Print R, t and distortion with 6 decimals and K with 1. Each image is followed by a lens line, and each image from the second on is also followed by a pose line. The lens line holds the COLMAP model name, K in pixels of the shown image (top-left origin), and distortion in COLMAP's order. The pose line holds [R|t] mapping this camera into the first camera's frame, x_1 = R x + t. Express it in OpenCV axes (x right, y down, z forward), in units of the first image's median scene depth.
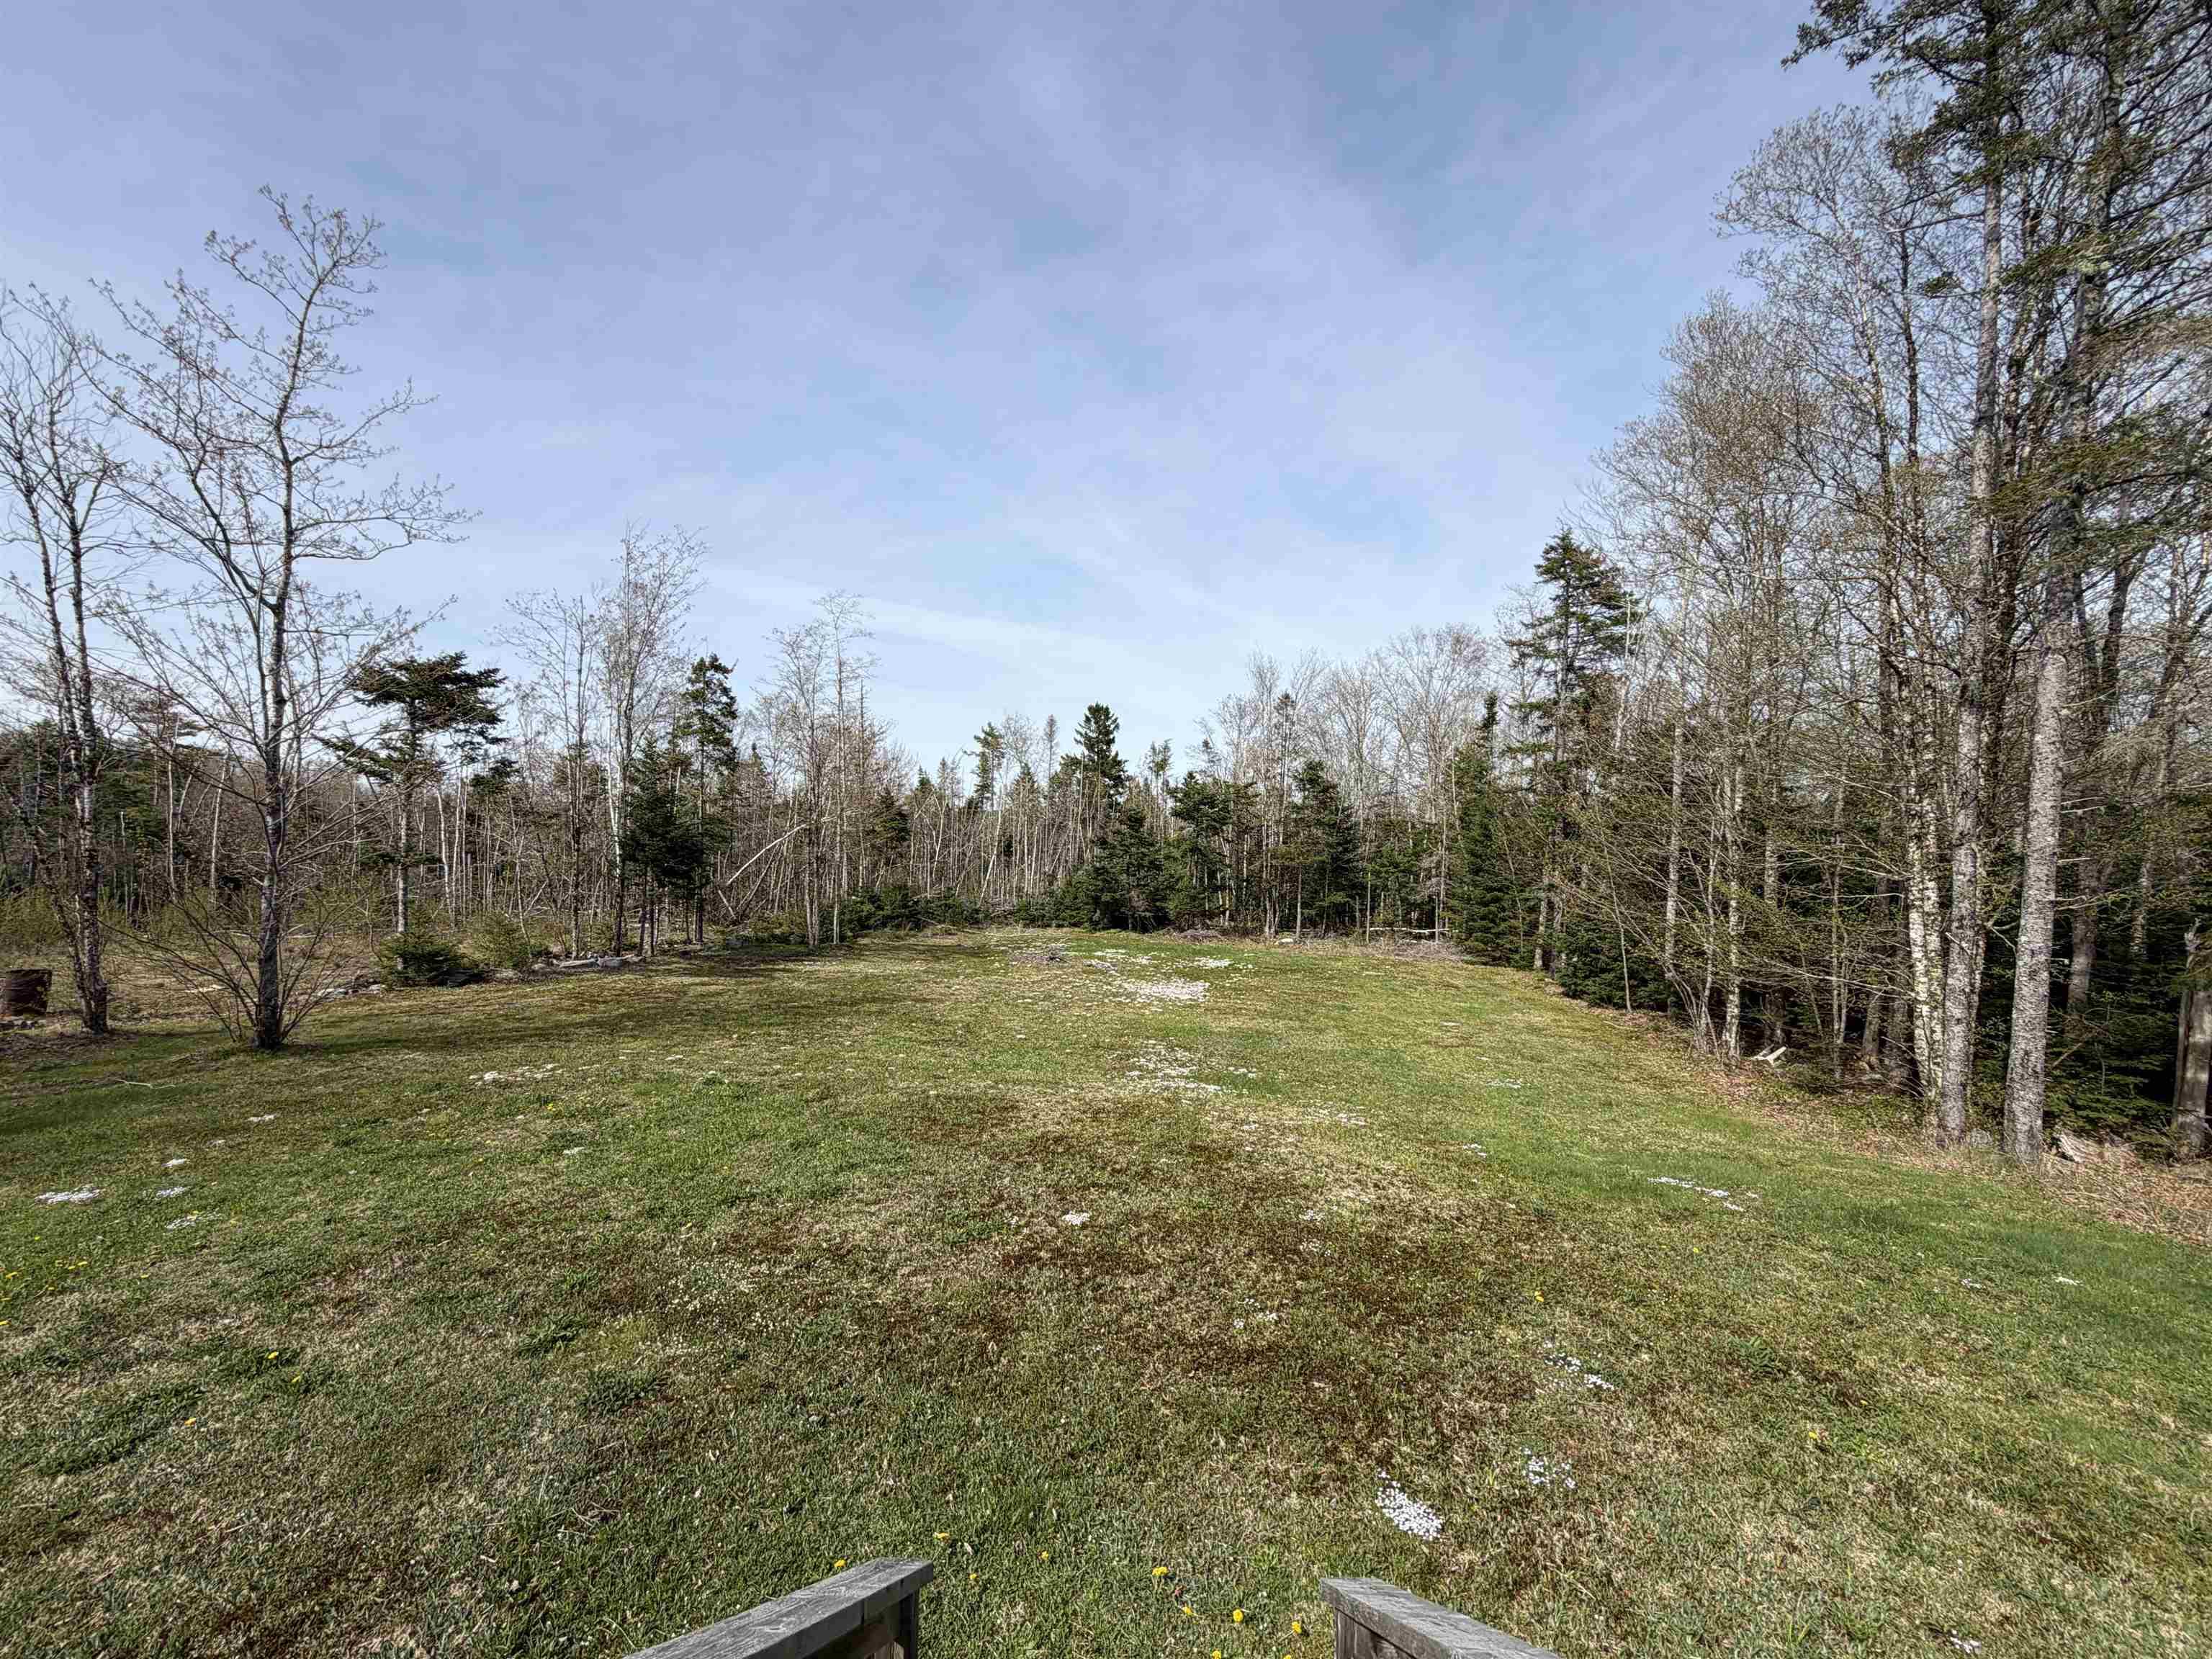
lens RADIAL K [[882.8, 0, 1100.3], [0, 882.8, 827.3], [0, 0, 1]] dist [0.000596, -0.000284]
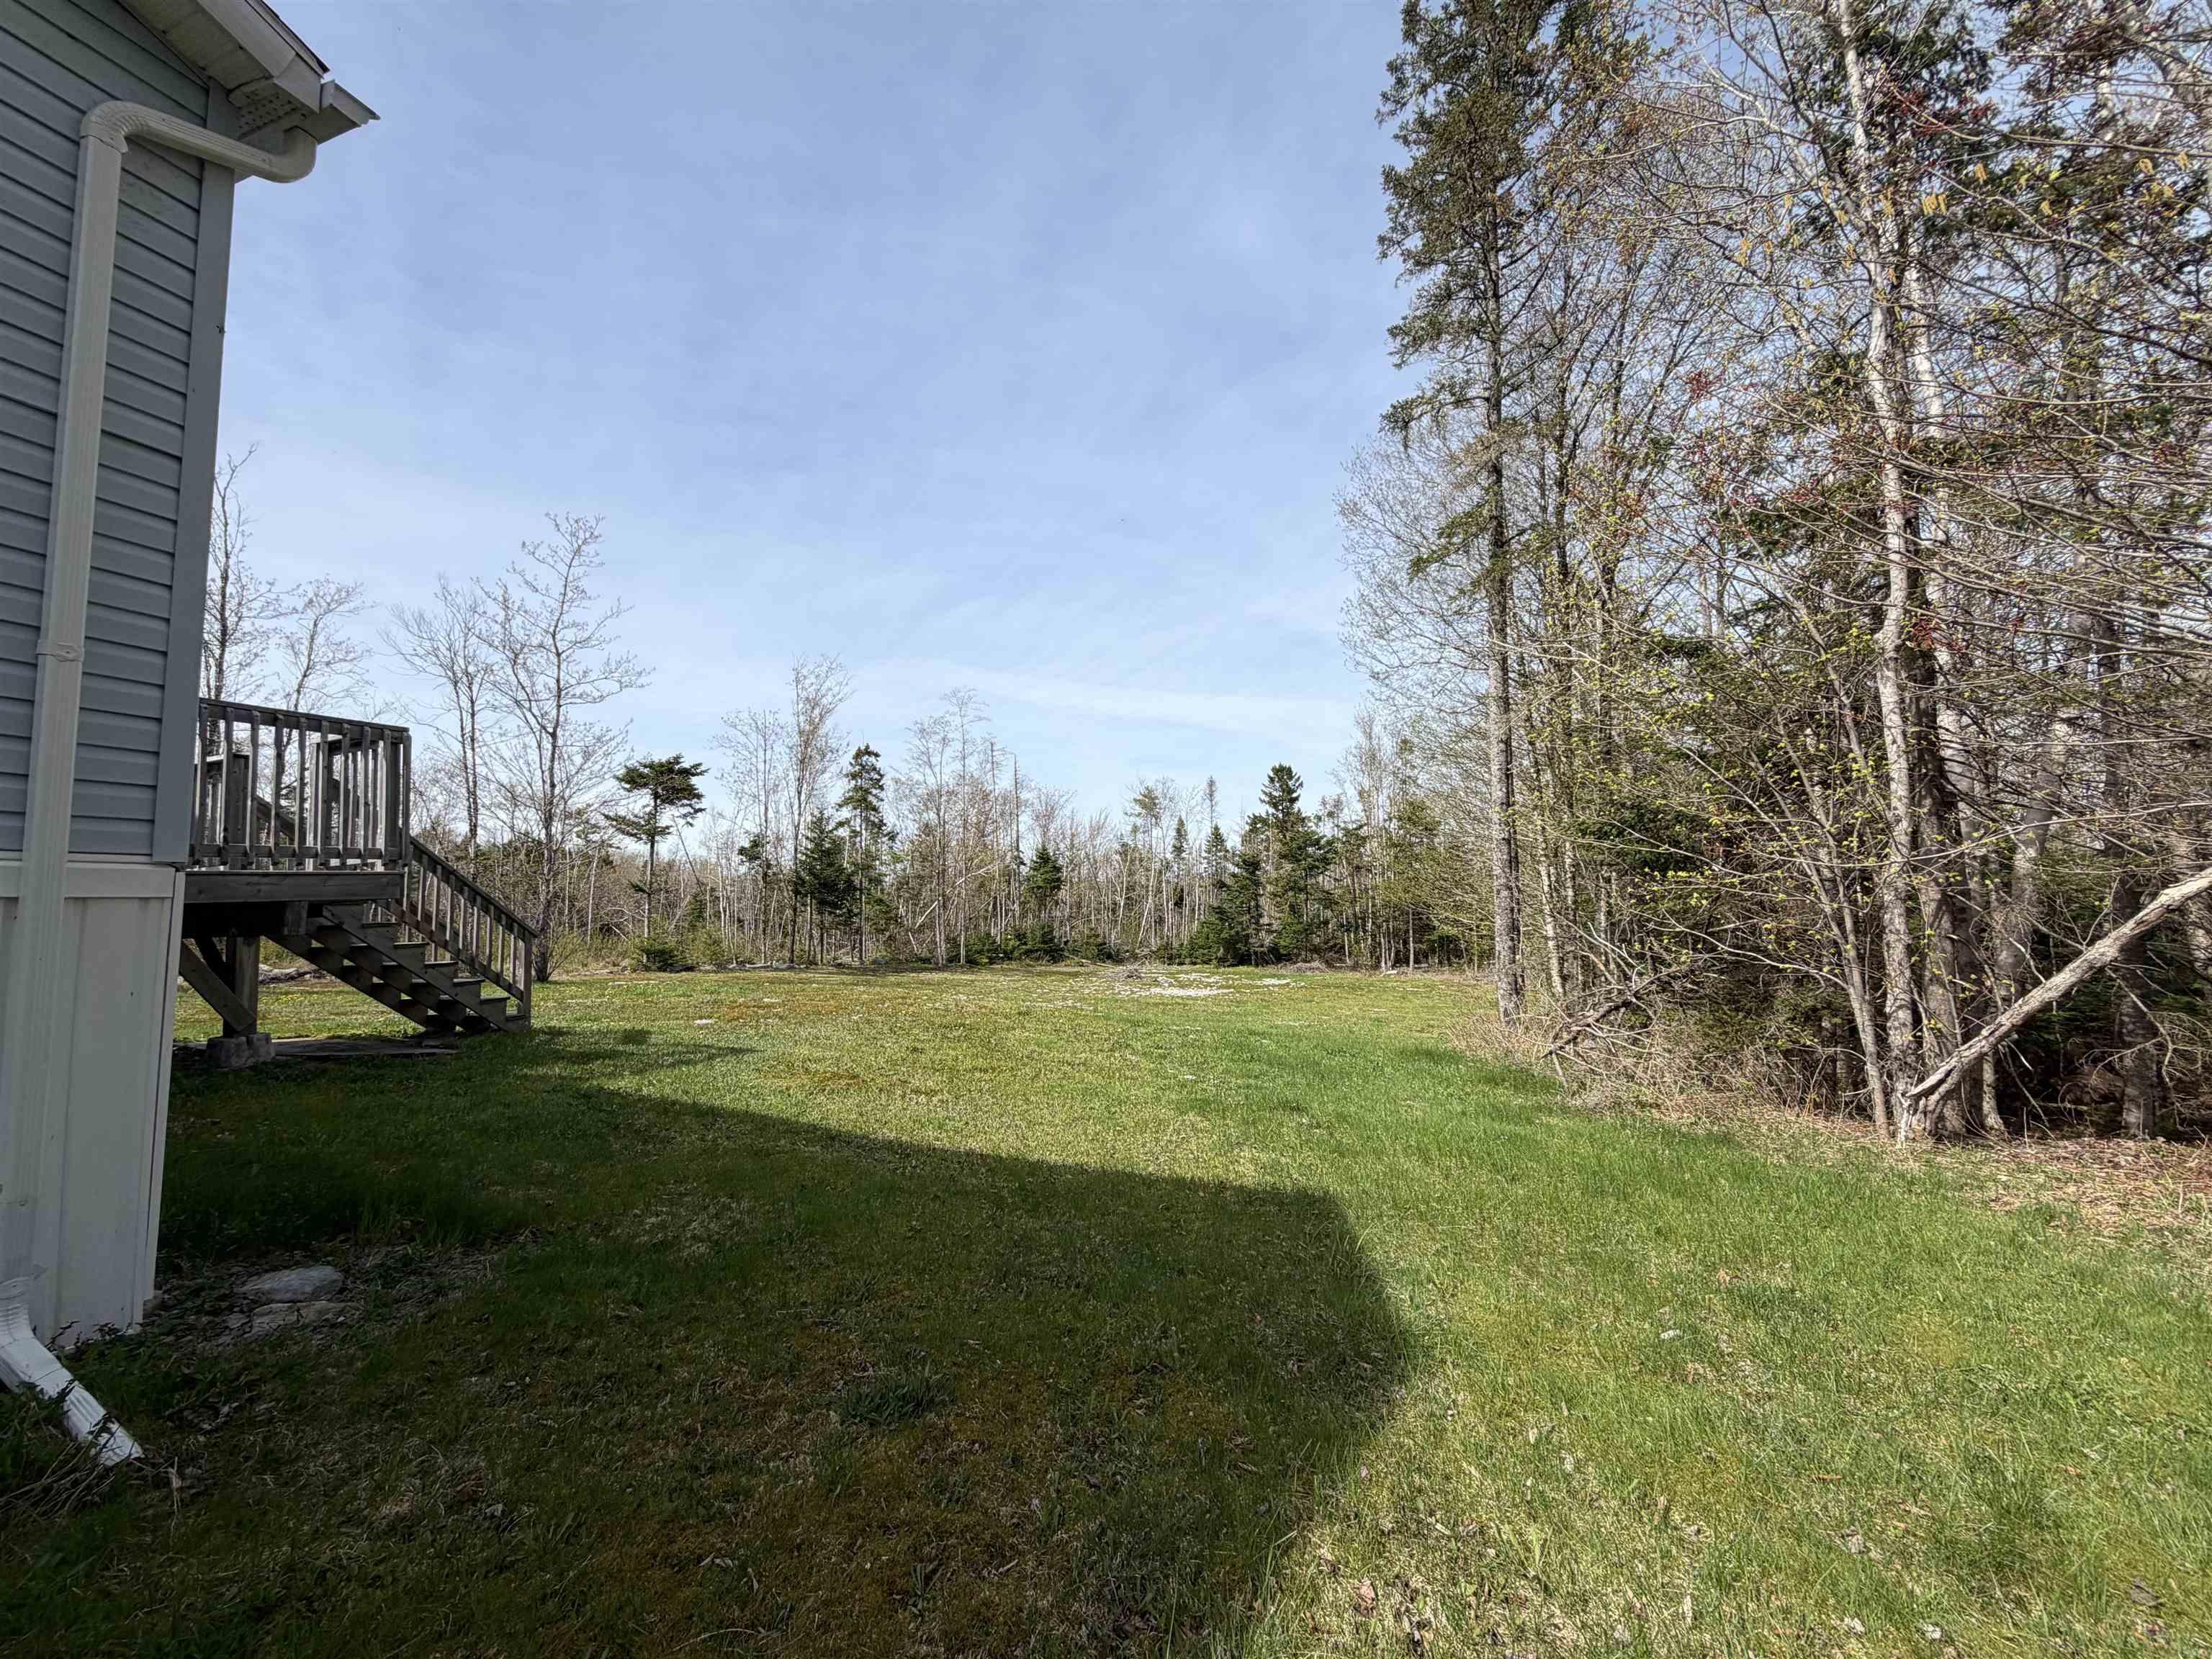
lens RADIAL K [[883.8, 0, 1106.0], [0, 883.8, 829.5], [0, 0, 1]] dist [-0.000275, -0.000076]
pose [[0.952624, -0.049701, -0.300062, 0.325486], [0.025530, 0.996143, -0.083947, 0.060102], [0.303077, 0.072309, 0.950219, -0.170925]]
